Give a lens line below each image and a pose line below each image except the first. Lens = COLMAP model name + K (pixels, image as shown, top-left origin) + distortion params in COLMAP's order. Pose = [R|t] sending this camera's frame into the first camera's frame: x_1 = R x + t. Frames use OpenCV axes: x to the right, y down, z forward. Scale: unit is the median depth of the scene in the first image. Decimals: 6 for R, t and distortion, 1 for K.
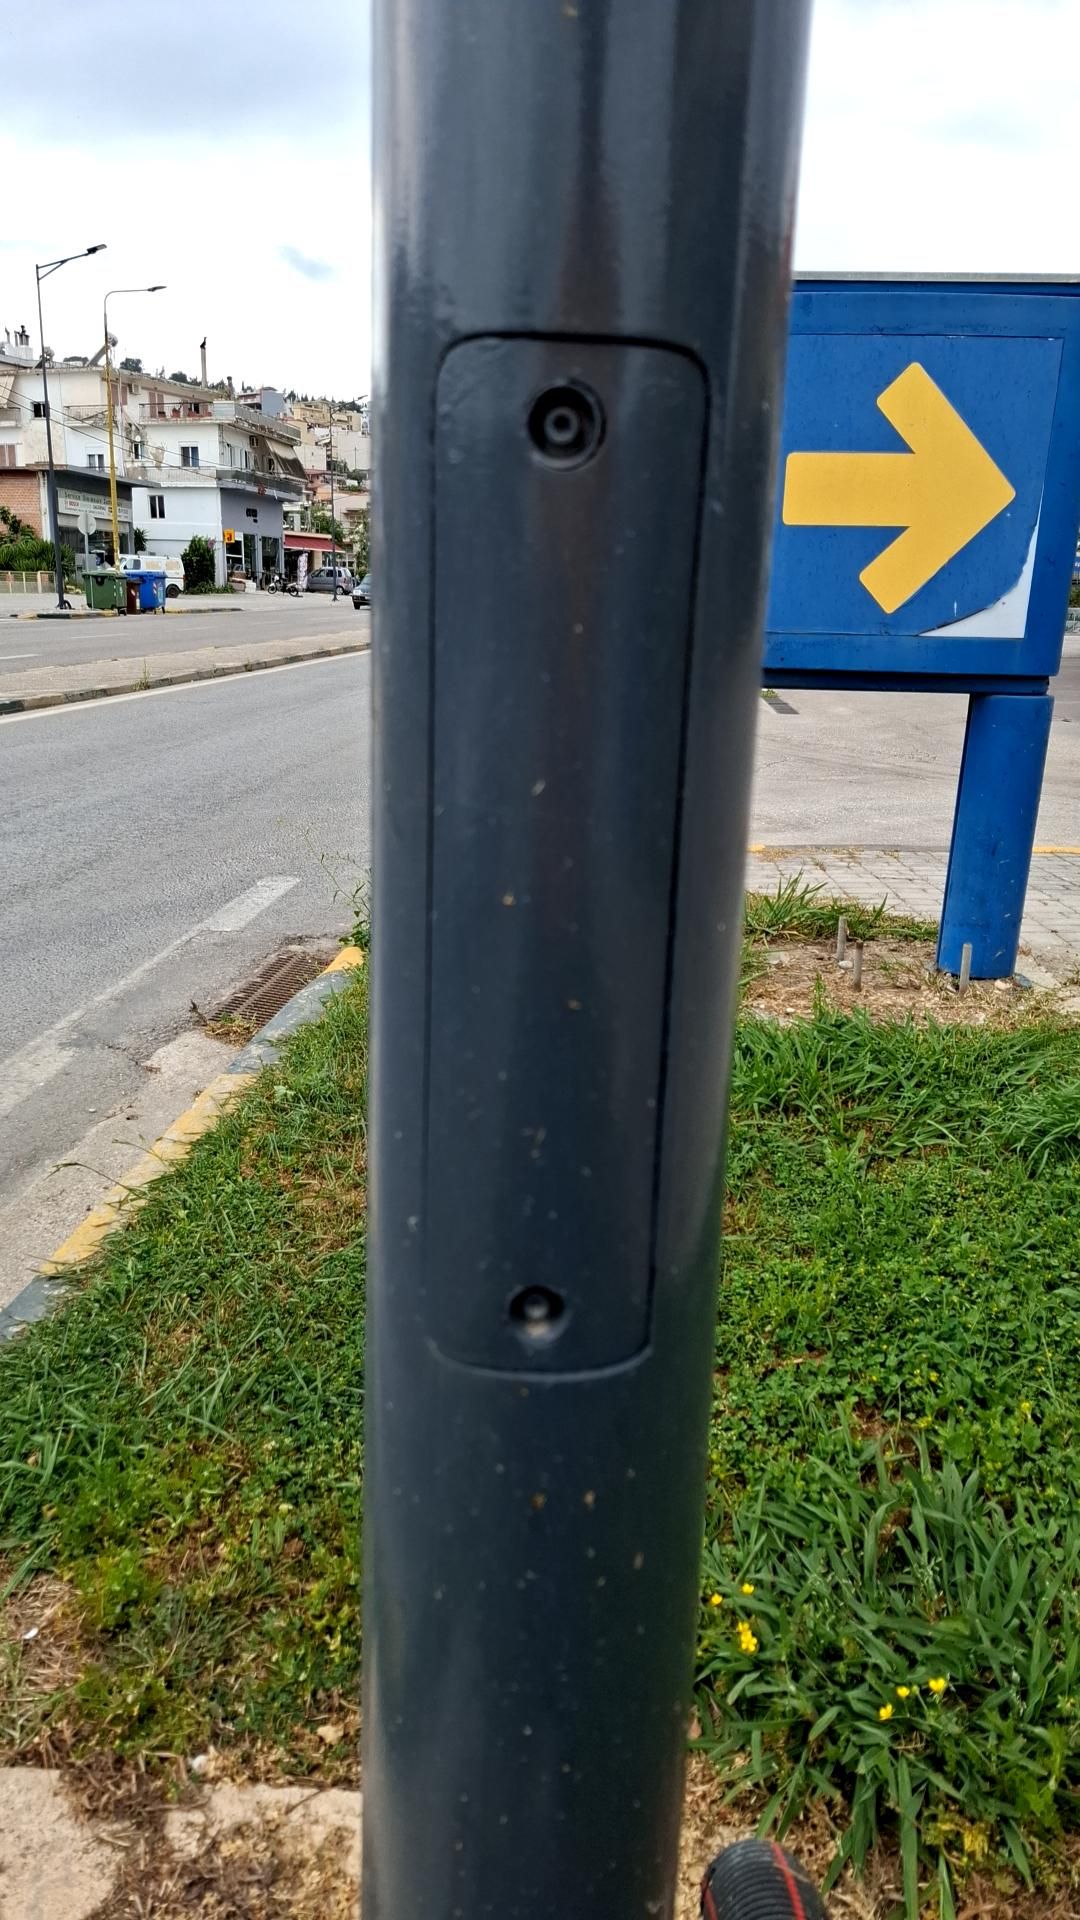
lens RADIAL K [[1341.8, 0, 547.4], [0, 1341.8, 962.4], [0, 0, 1]] dist [0.137891, -0.207626]
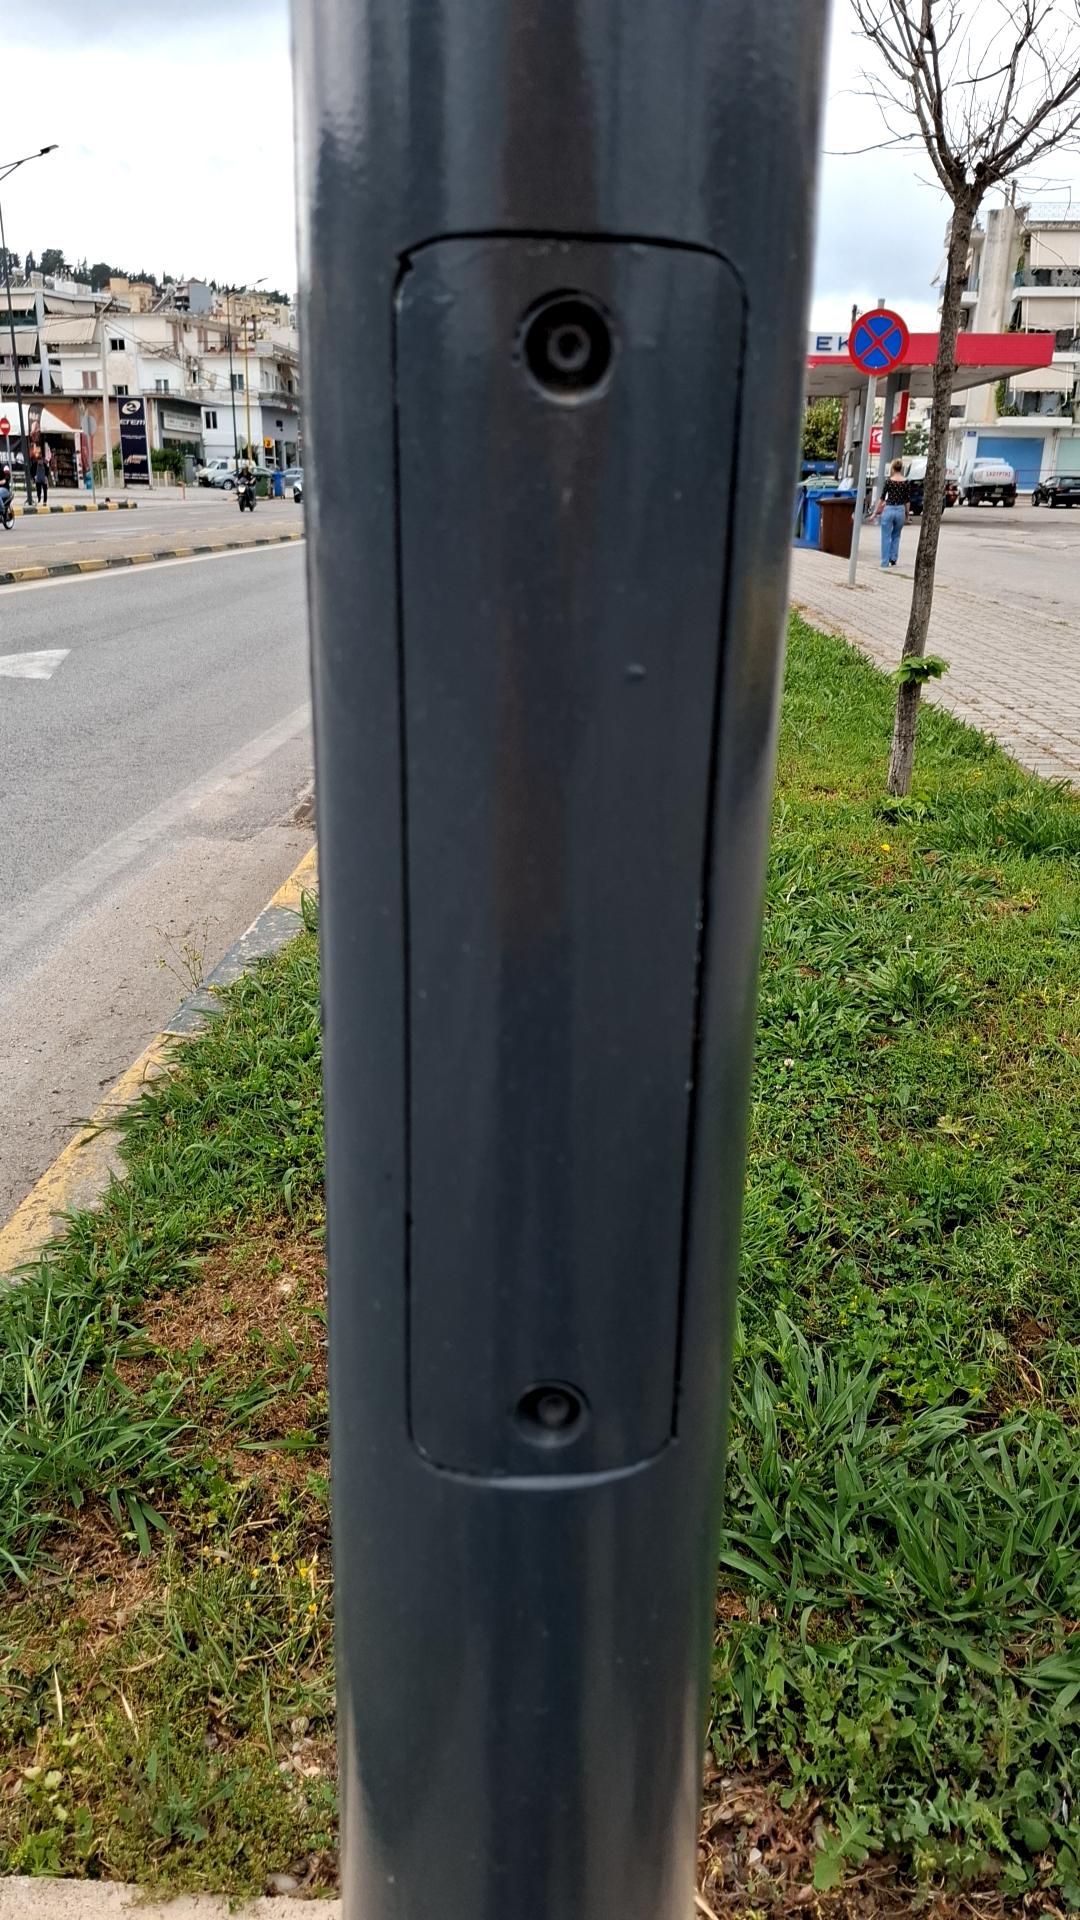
lens RADIAL K [[1337.5, 0, 554.5], [0, 1337.5, 921.8], [0, 0, 1]] dist [0.137747, -0.203764]
pose [[0.998260, -0.024016, 0.053862, -0.036485], [0.021517, 0.998687, 0.046498, 0.100239], [-0.054907, -0.045258, 0.997465, -0.365667]]
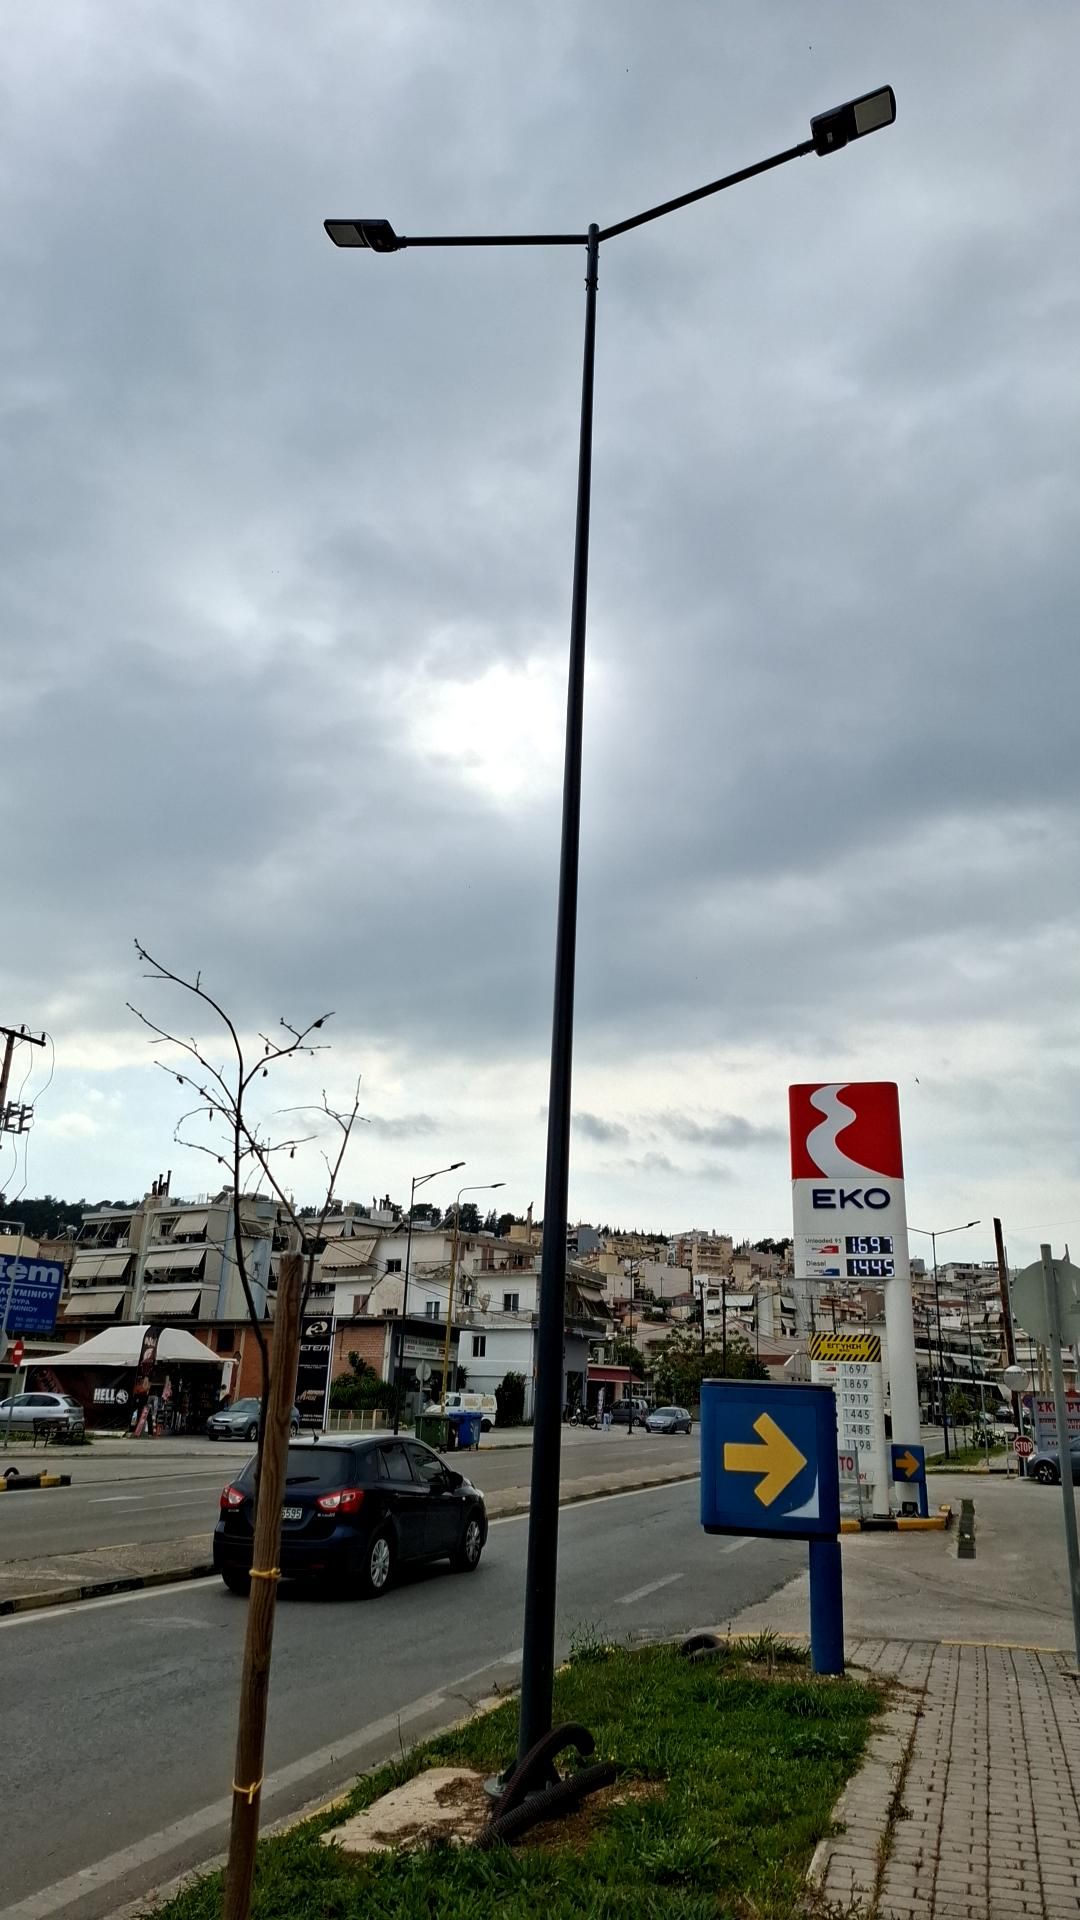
lens RADIAL K [[1337.5, 0, 554.5], [0, 1337.5, 921.8], [0, 0, 1]] dist [0.137747, -0.203764]
pose [[0.978194, -0.064009, -0.197583, 0.020754], [-0.061816, 0.818482, -0.571198, 0.016508], [0.198280, 0.570956, 0.796677, -0.085957]]
